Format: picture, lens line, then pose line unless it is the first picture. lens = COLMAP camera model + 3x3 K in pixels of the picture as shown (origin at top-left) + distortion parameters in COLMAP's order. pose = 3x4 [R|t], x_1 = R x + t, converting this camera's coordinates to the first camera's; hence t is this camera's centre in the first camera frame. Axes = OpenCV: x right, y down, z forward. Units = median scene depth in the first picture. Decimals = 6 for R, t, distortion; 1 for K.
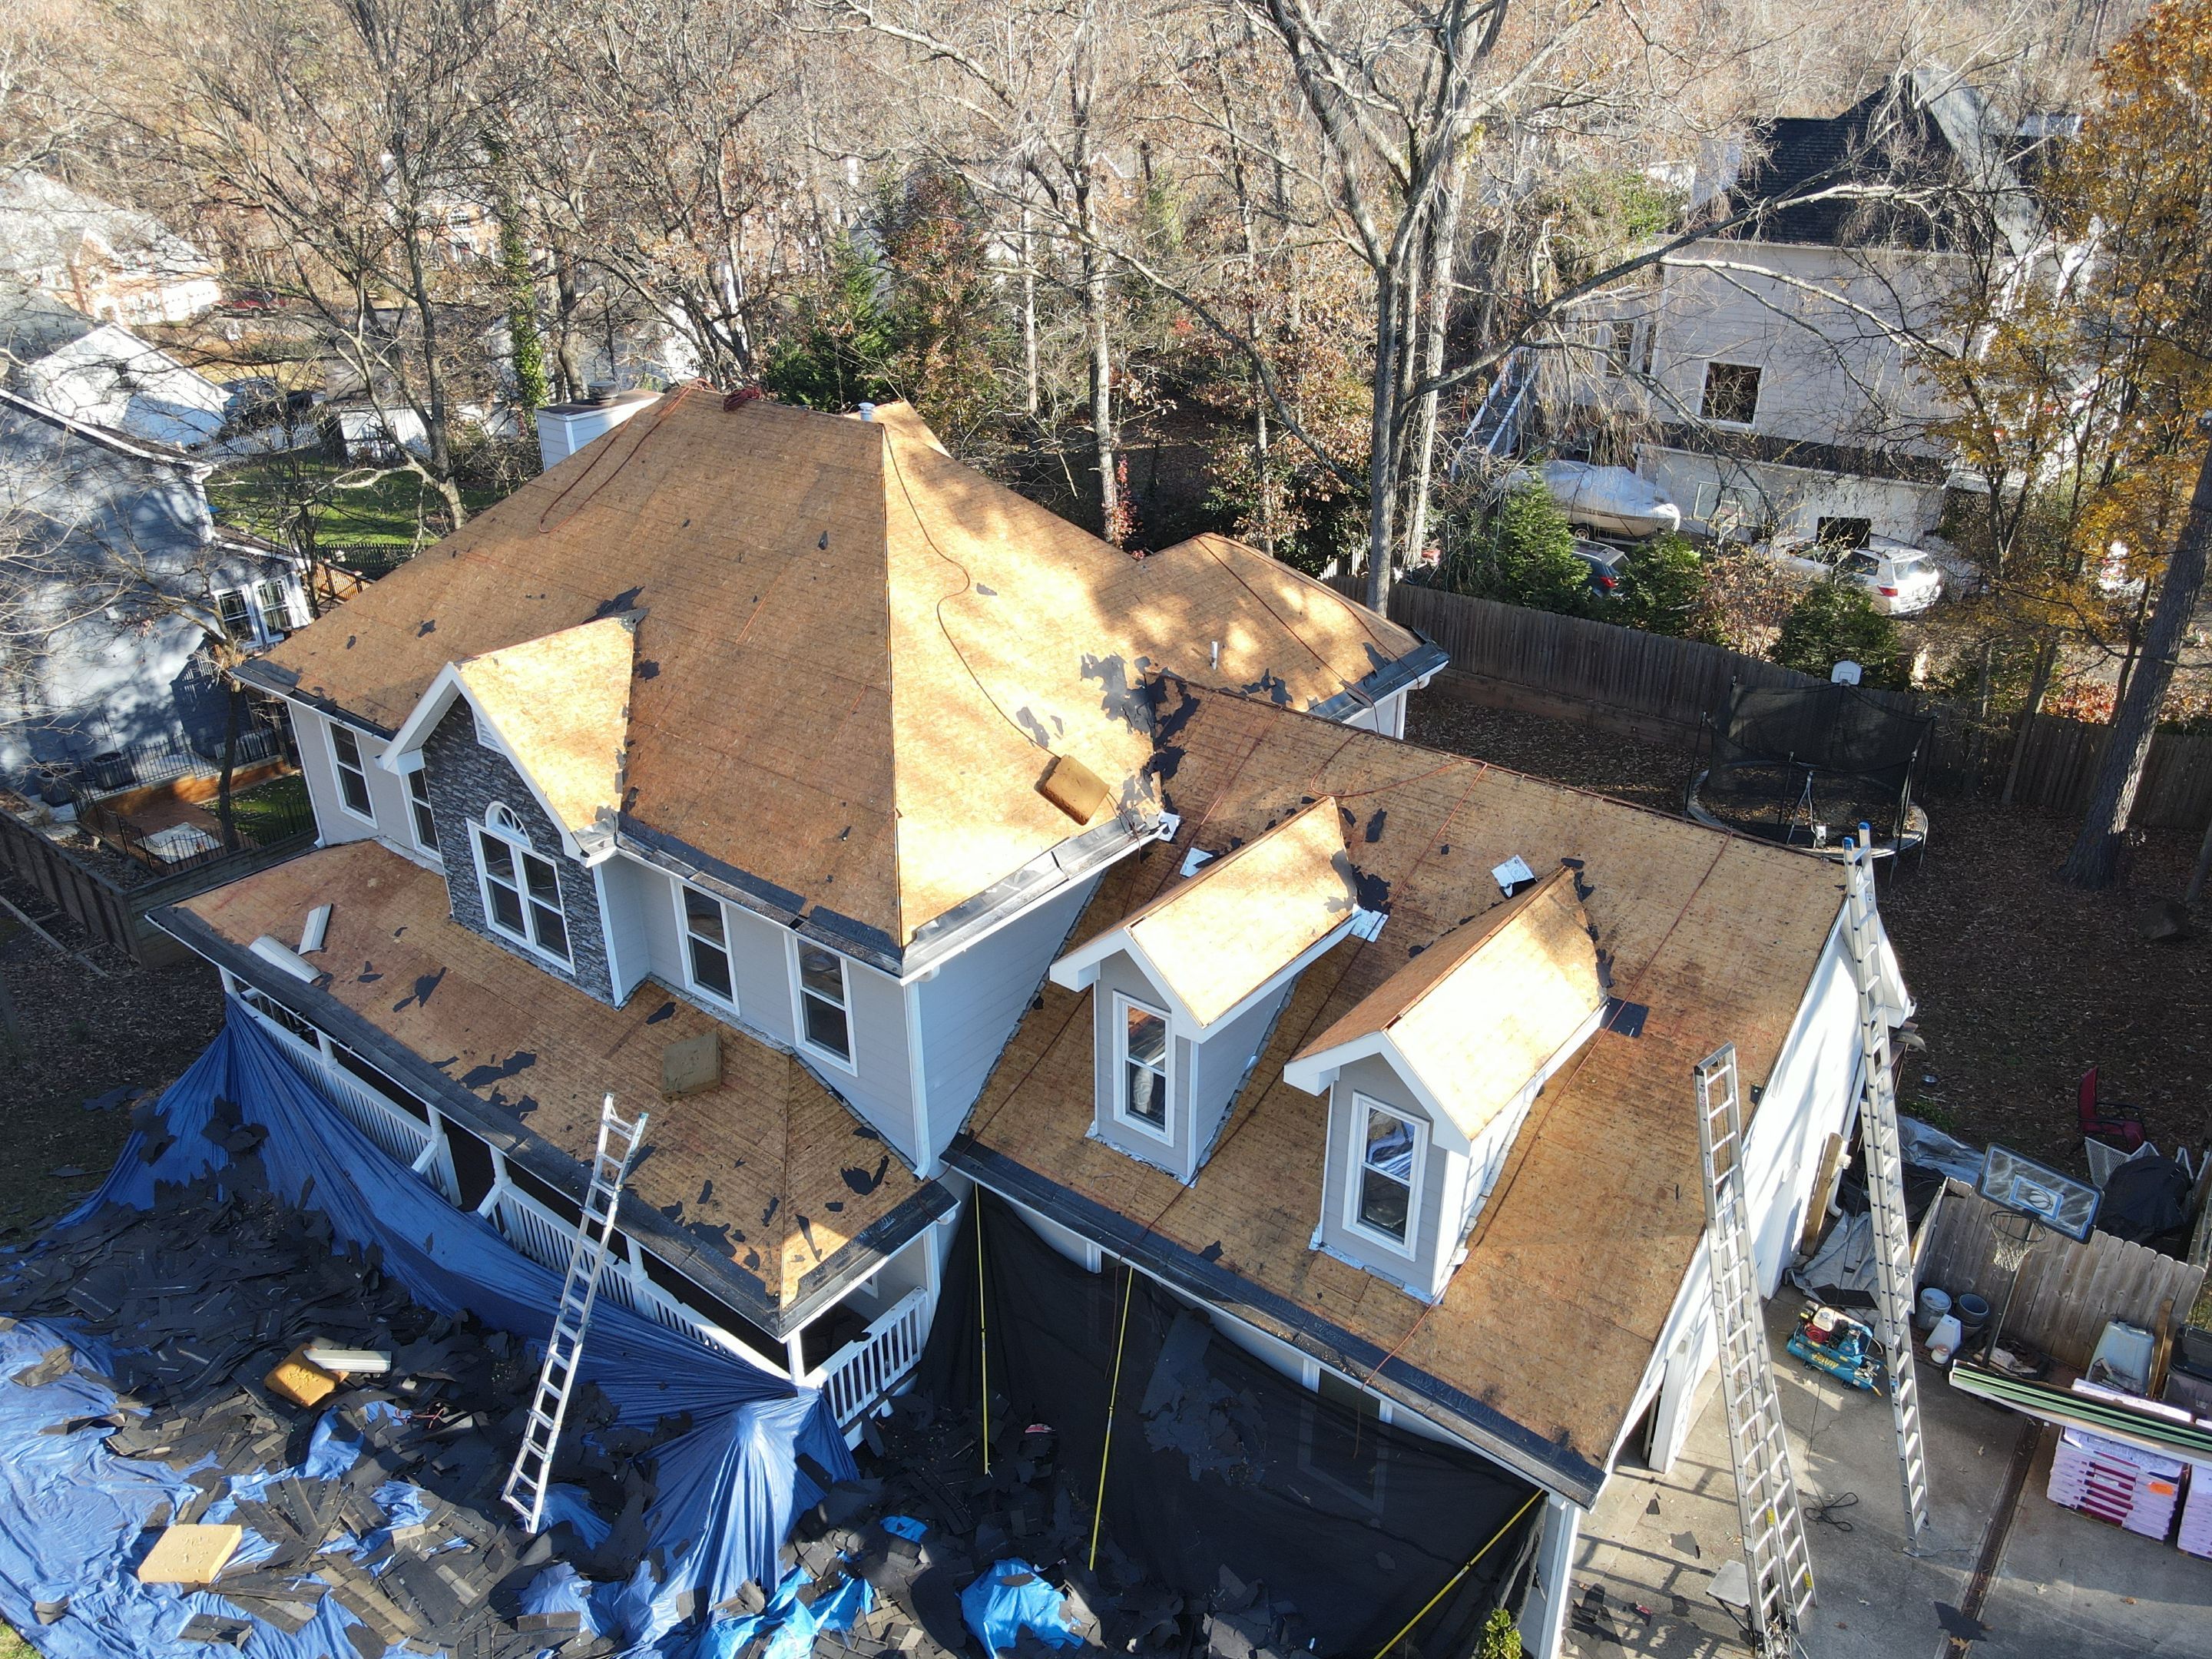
lens RADIAL K [[1627.9, 0, 1111.8], [0, 1627.9, 827.0], [0, 0, 1]] dist [0.021119, 0.000662]
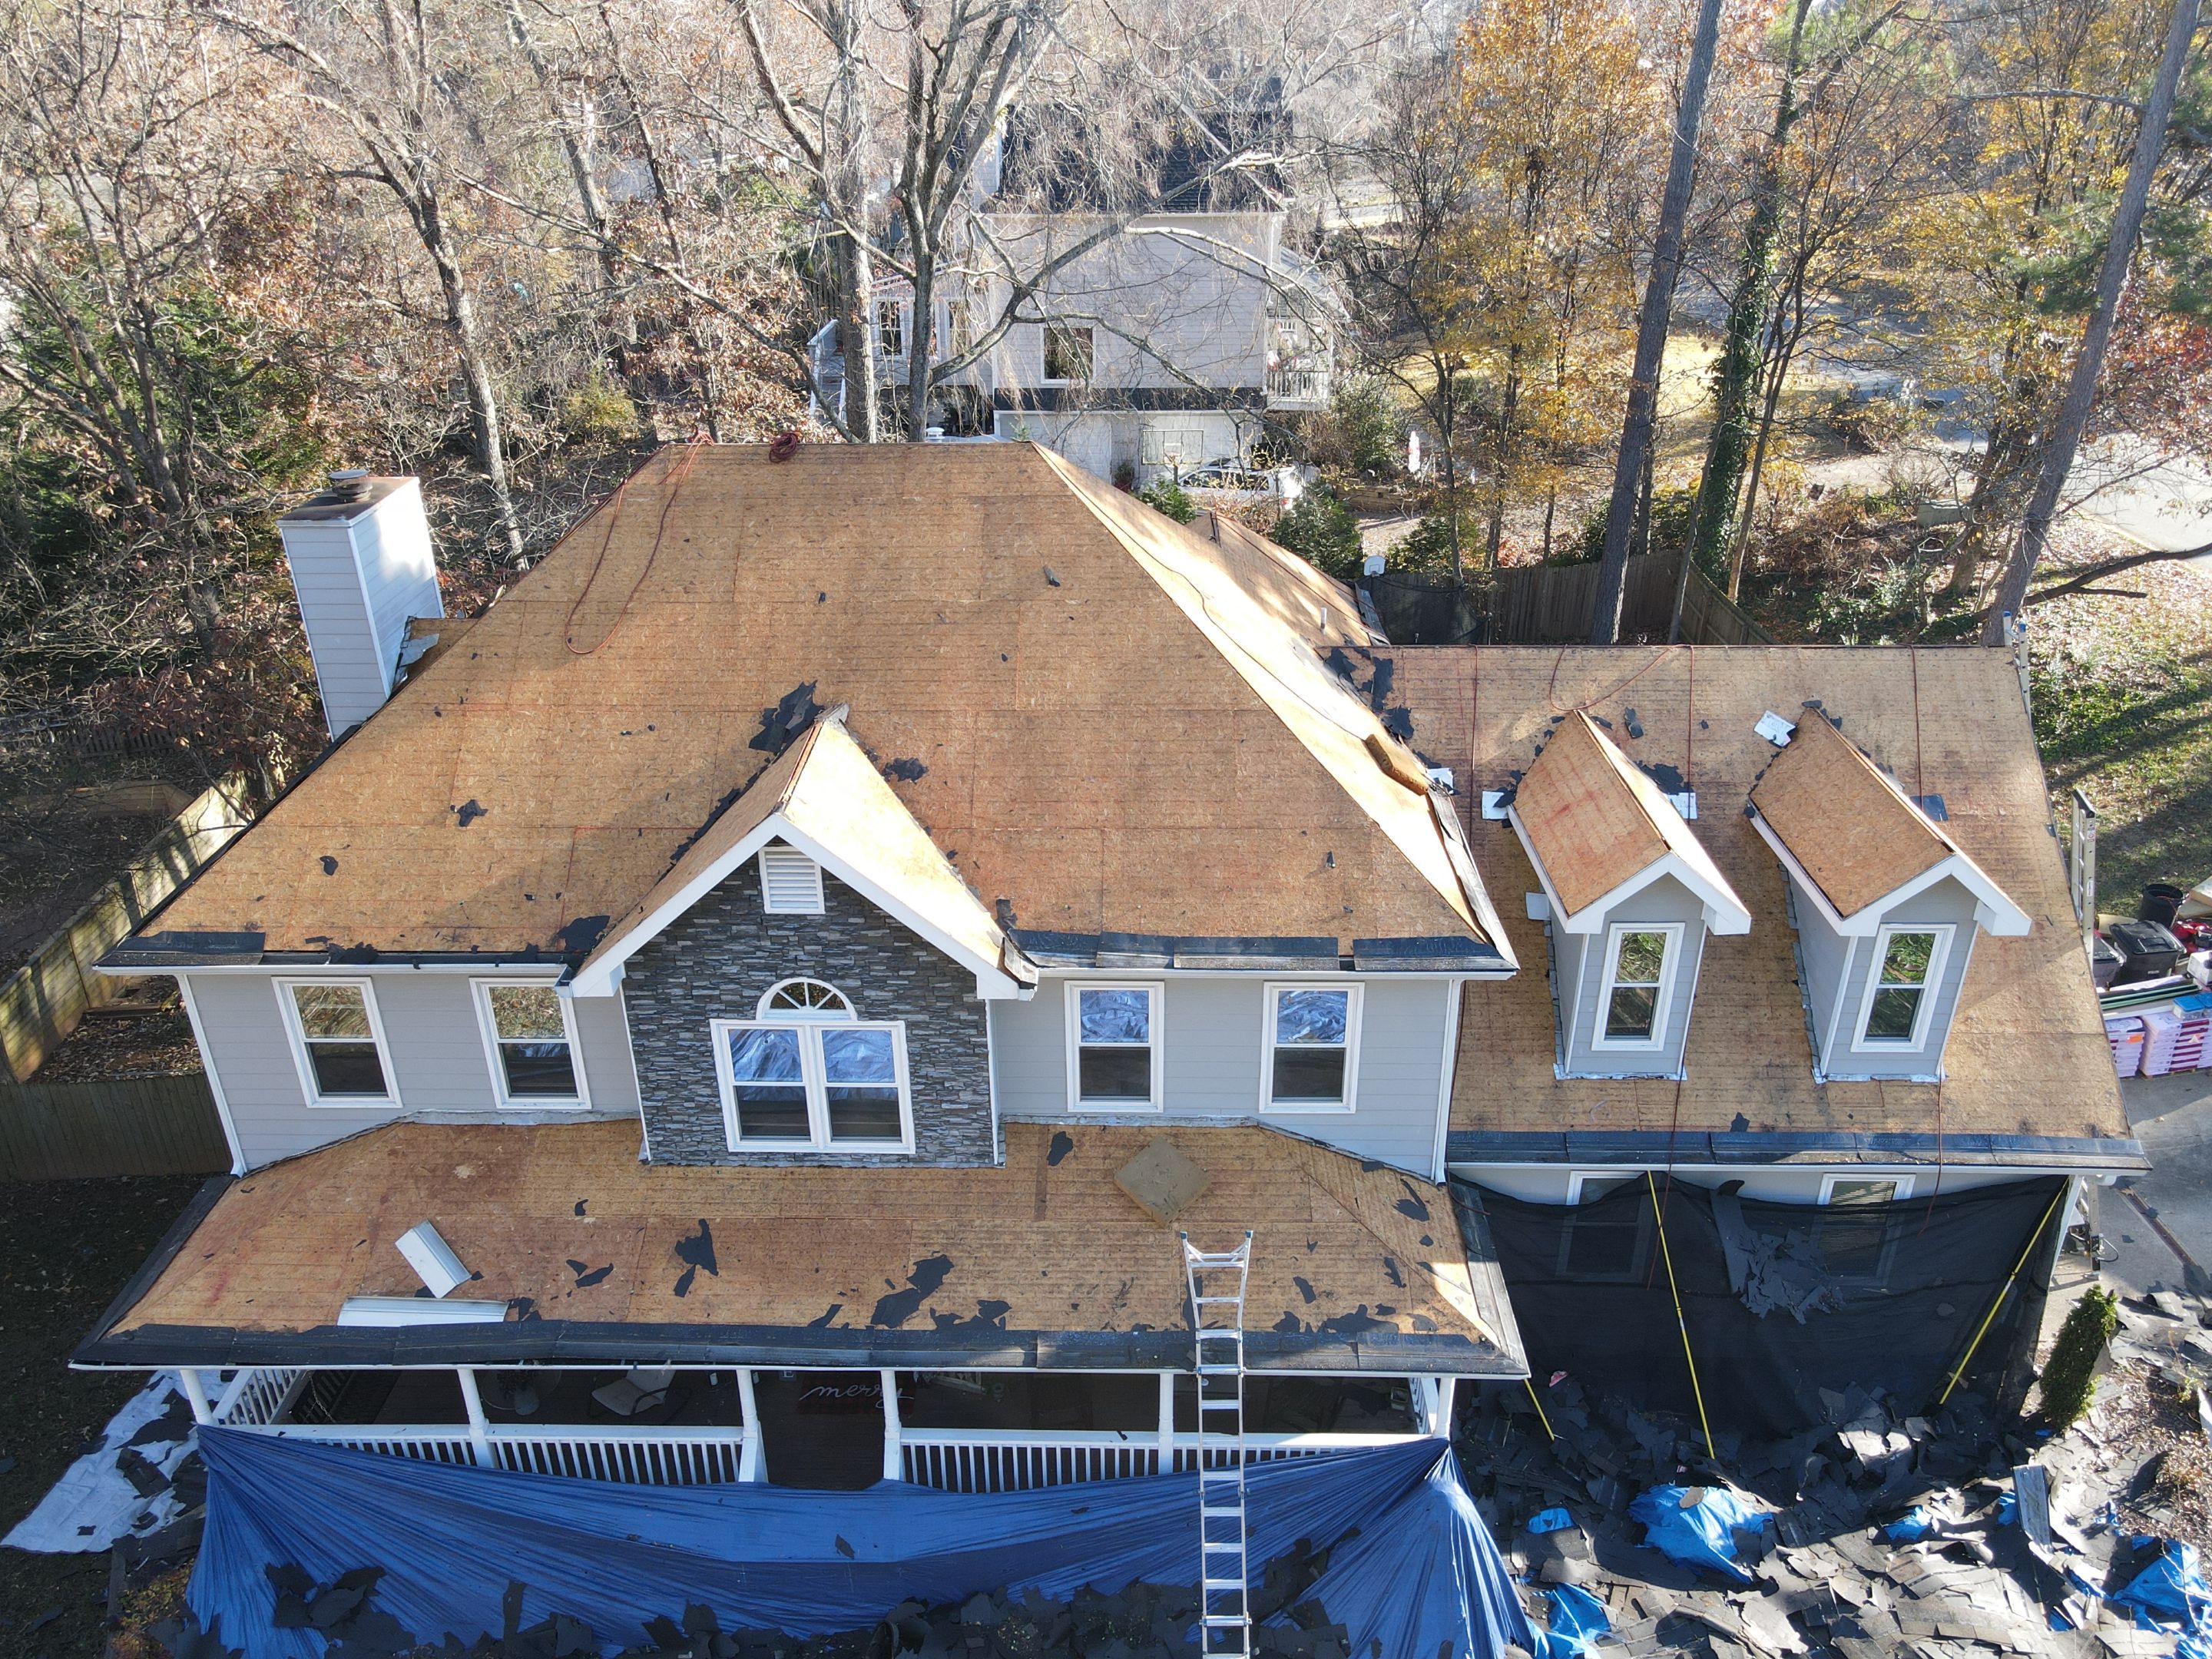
lens RADIAL K [[1627.9, 0, 1103.1], [0, 1627.9, 821.9], [0, 0, 1]] dist [0.021119, 0.000662]
pose [[0.793068, -0.271188, 0.545436, -0.769295], [0.272901, 0.958721, 0.079870, -0.126932], [-0.544580, 0.085508, 0.834339, 0.293149]]
